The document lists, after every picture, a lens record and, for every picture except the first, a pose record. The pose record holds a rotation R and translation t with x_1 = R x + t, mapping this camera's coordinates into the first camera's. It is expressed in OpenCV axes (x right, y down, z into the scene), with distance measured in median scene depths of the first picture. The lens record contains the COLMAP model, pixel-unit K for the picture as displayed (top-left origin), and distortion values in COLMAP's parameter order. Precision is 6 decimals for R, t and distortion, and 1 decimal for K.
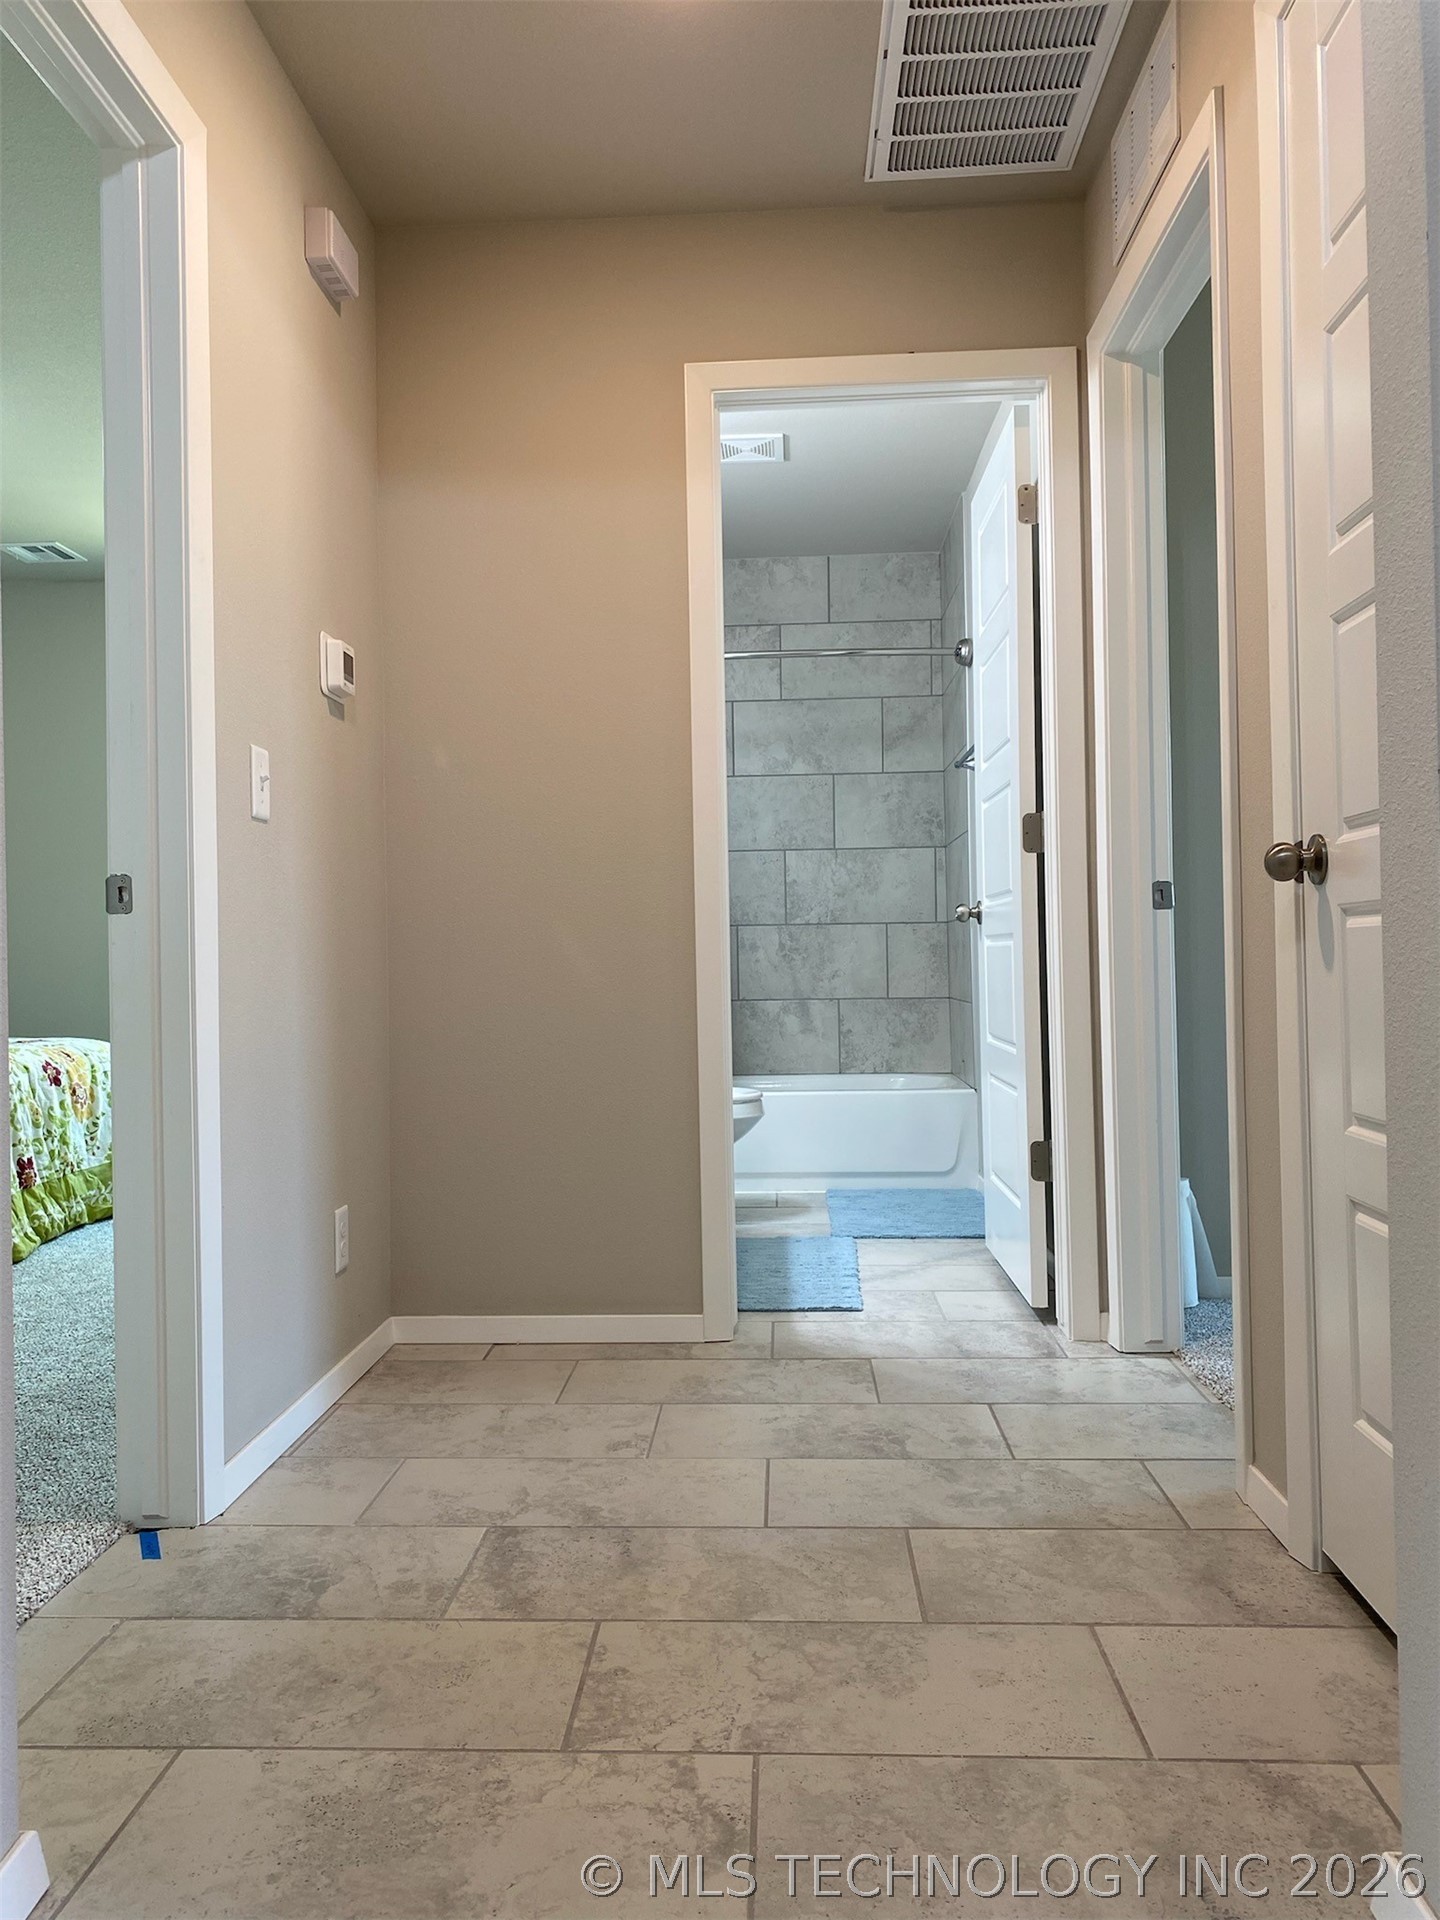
lens RADIAL K [[1452.9, 0, 715.7], [0, 1452.9, 949.8], [0, 0, 1]] dist [0.010000, -0.031393]
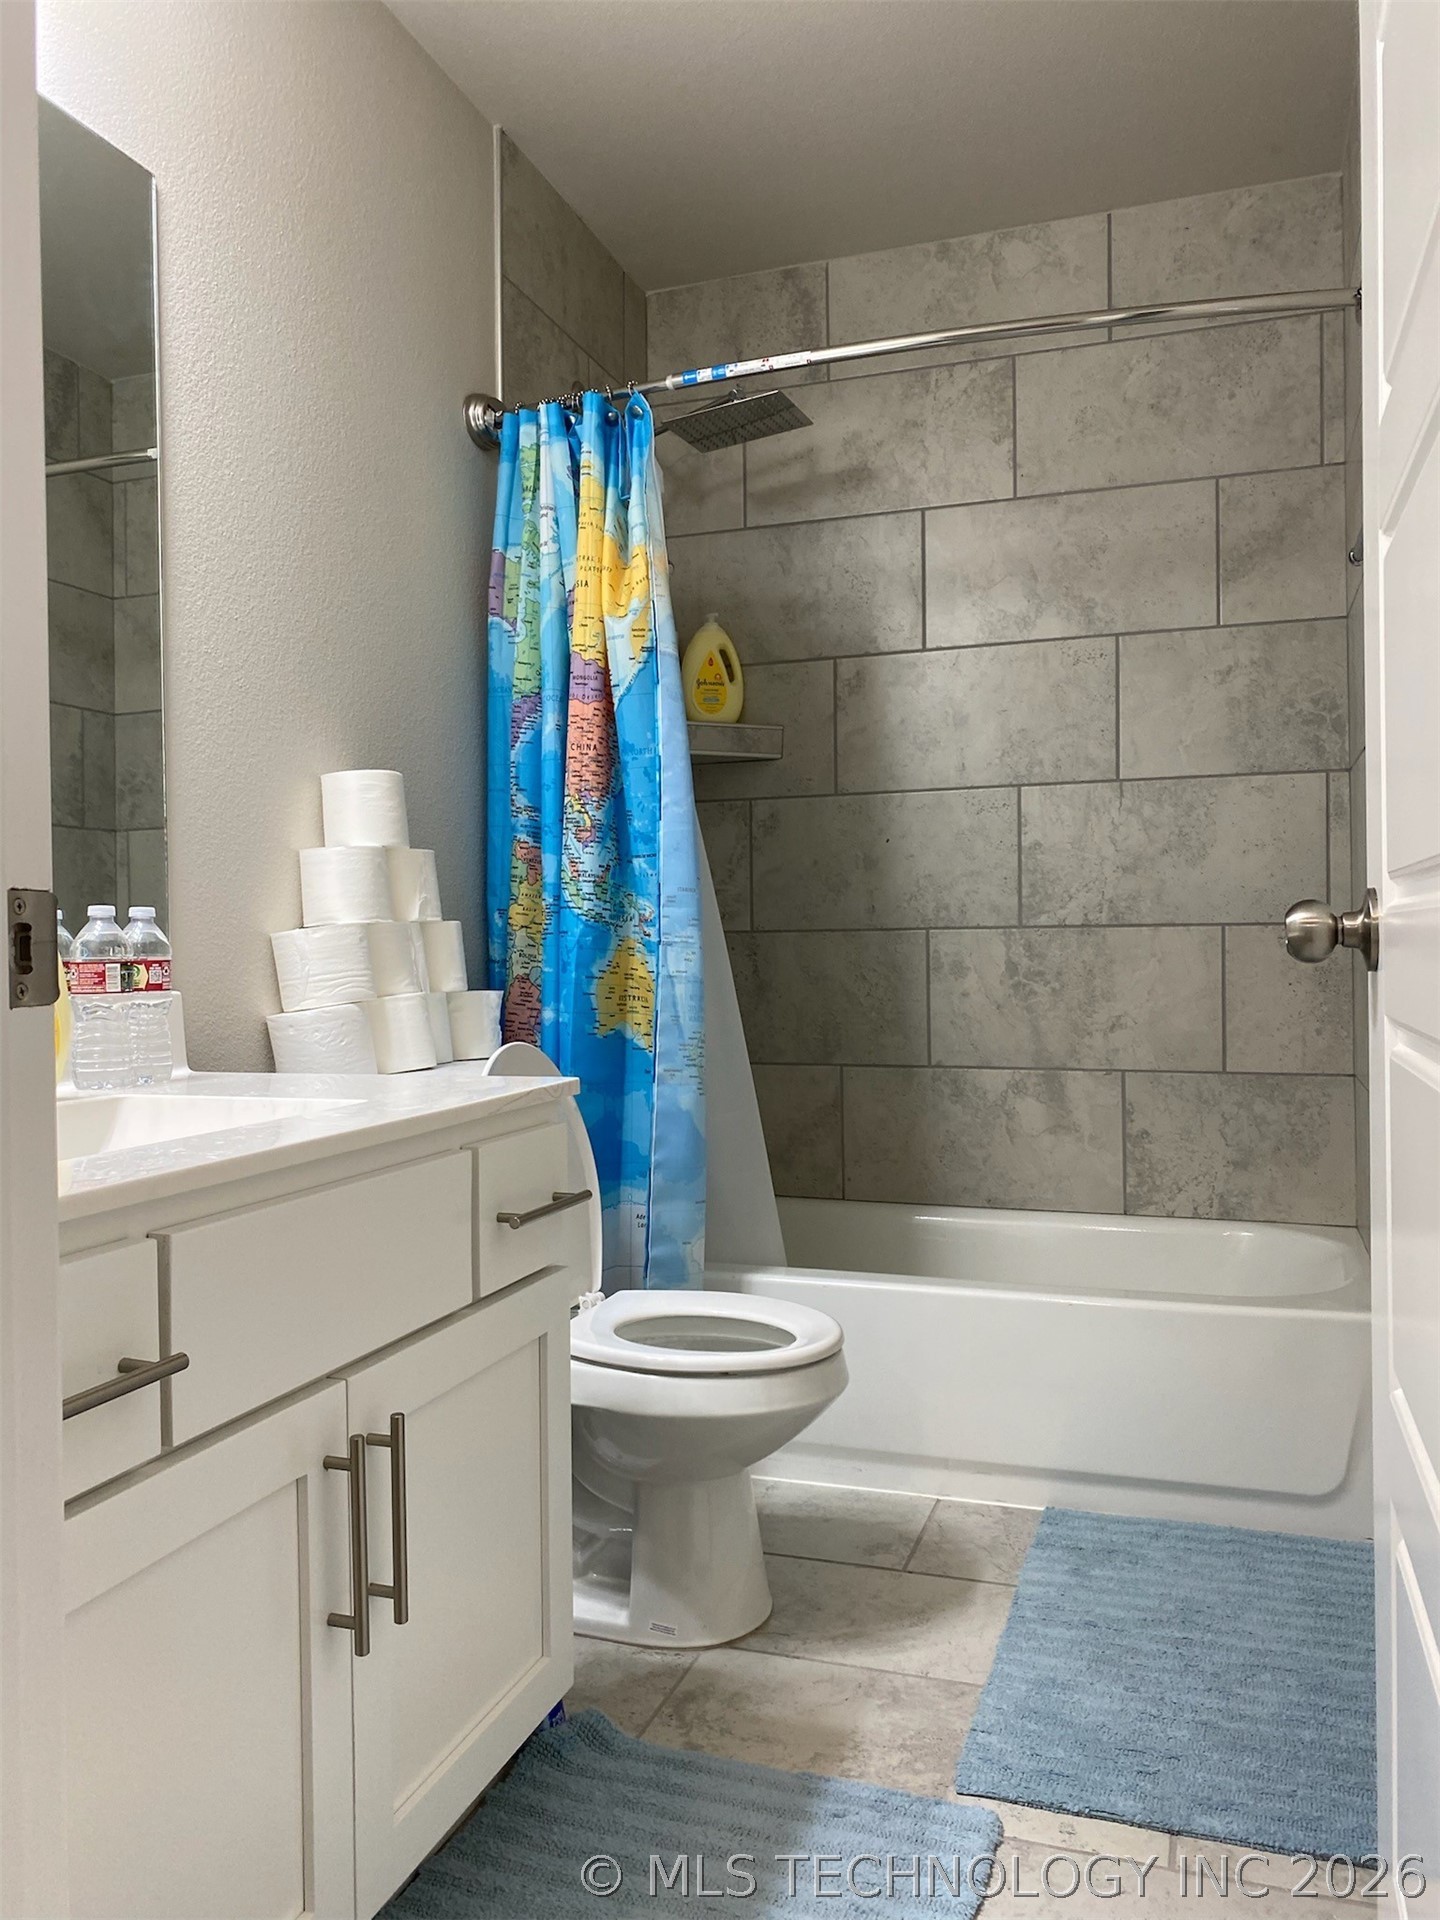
lens RADIAL K [[1452.9, 0, 715.3], [0, 1452.9, 950.0], [0, 0, 1]] dist [0.010000, -0.031393]
pose [[0.957345, 0.006710, -0.288871, 0.094692], [-0.001594, 0.999838, 0.017943, -0.018068], [0.288945, -0.016717, 0.957200, 0.463125]]
